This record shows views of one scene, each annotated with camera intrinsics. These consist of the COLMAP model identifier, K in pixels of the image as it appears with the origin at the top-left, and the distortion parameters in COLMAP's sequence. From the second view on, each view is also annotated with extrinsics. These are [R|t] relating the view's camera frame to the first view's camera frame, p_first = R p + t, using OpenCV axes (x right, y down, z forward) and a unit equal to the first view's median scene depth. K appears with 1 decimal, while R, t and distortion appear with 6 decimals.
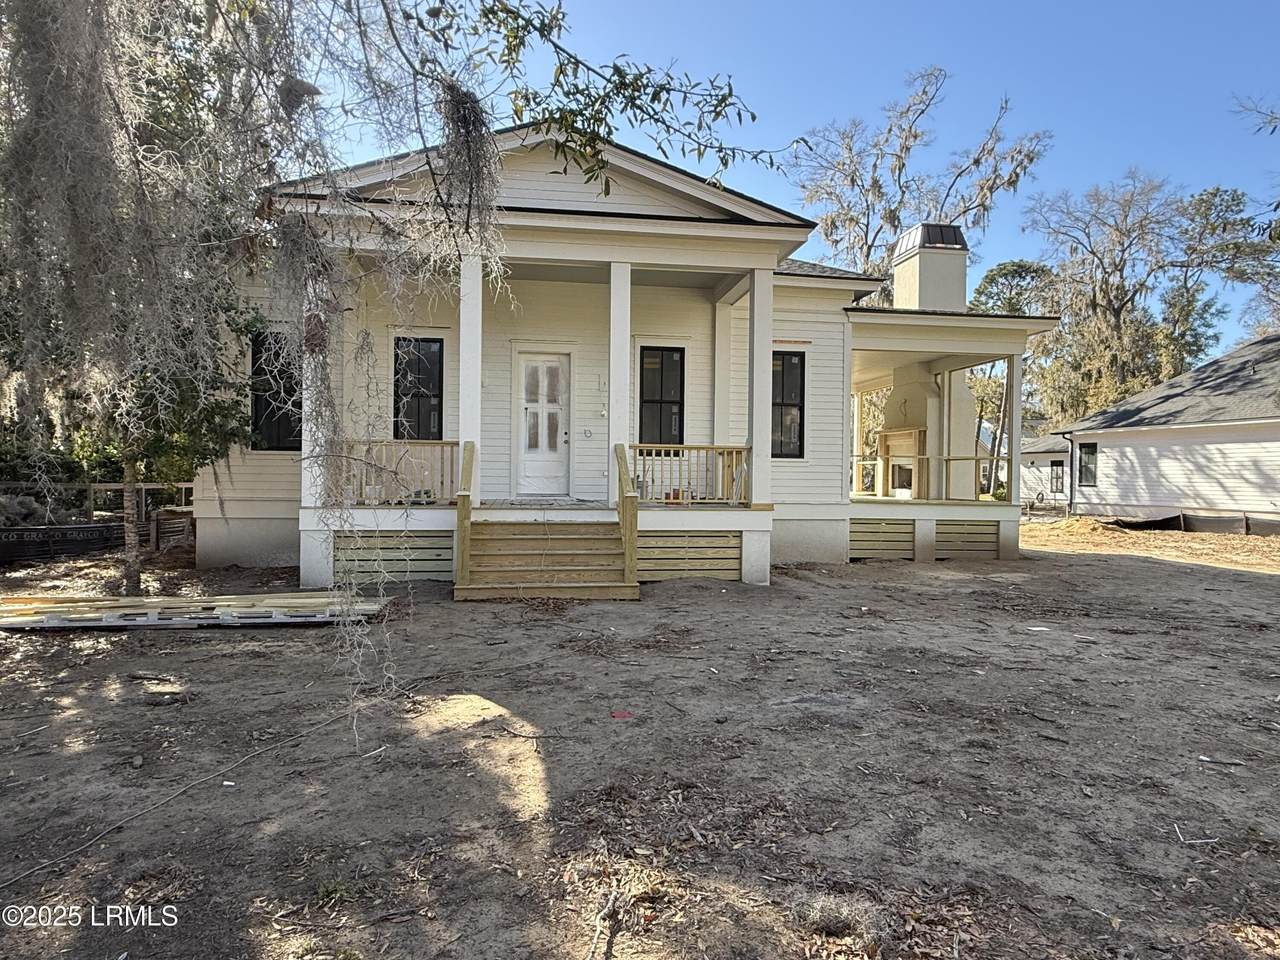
lens RADIAL K [[799.8, 0, 640.0], [0, 799.8, 480.0], [0, 0, 1]] dist [-0.004432, -0.000102]
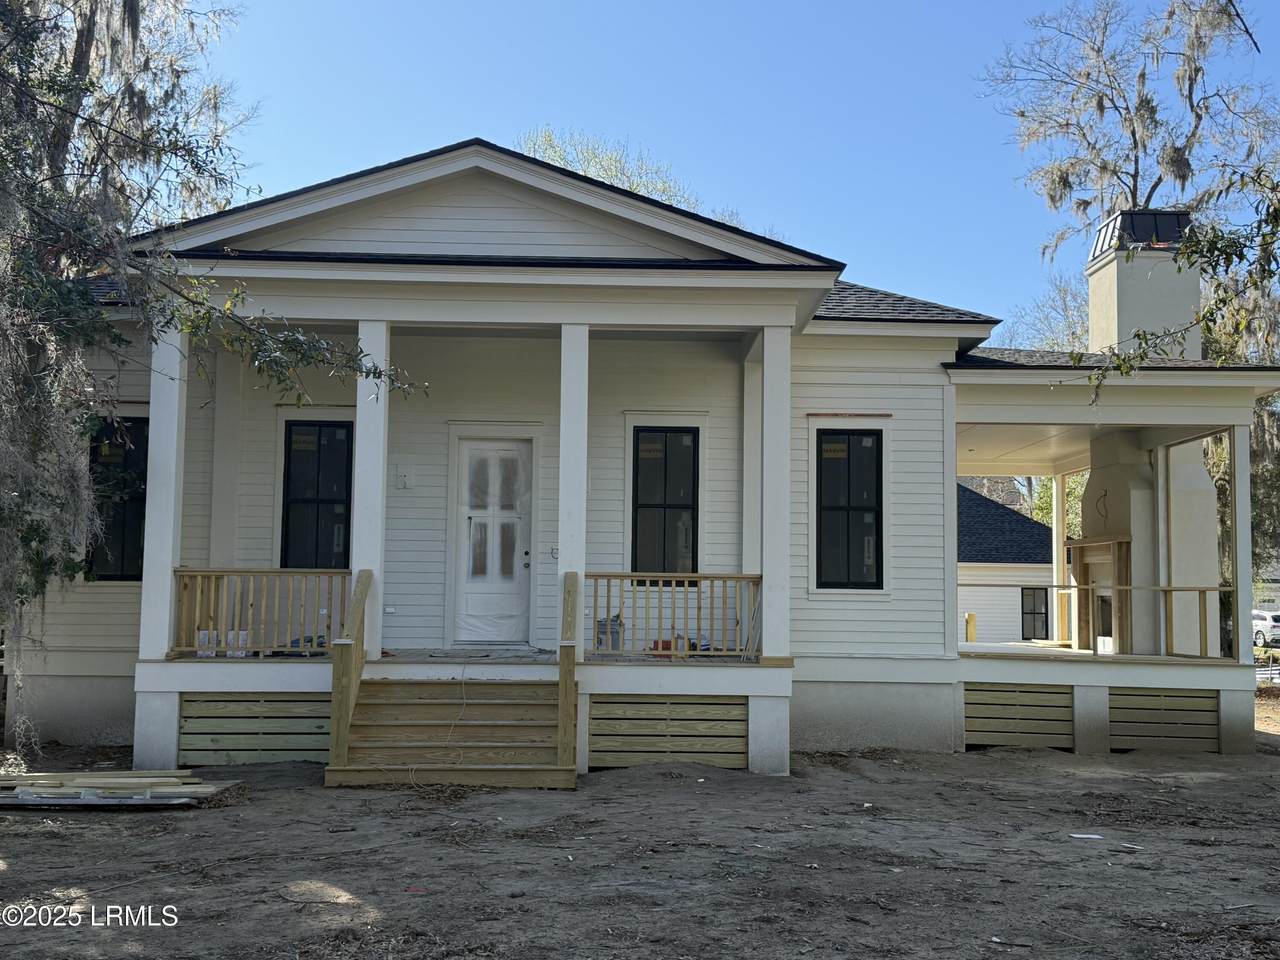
lens RADIAL K [[1484.9, 0, 640.0], [0, 1484.9, 480.0], [0, 0, 1]] dist [0.204101, -0.521394]
pose [[0.991754, -0.008905, -0.127845, 0.174354], [-0.002307, 0.996181, -0.087285, -0.009126], [0.128134, 0.086860, 0.987946, -0.272424]]
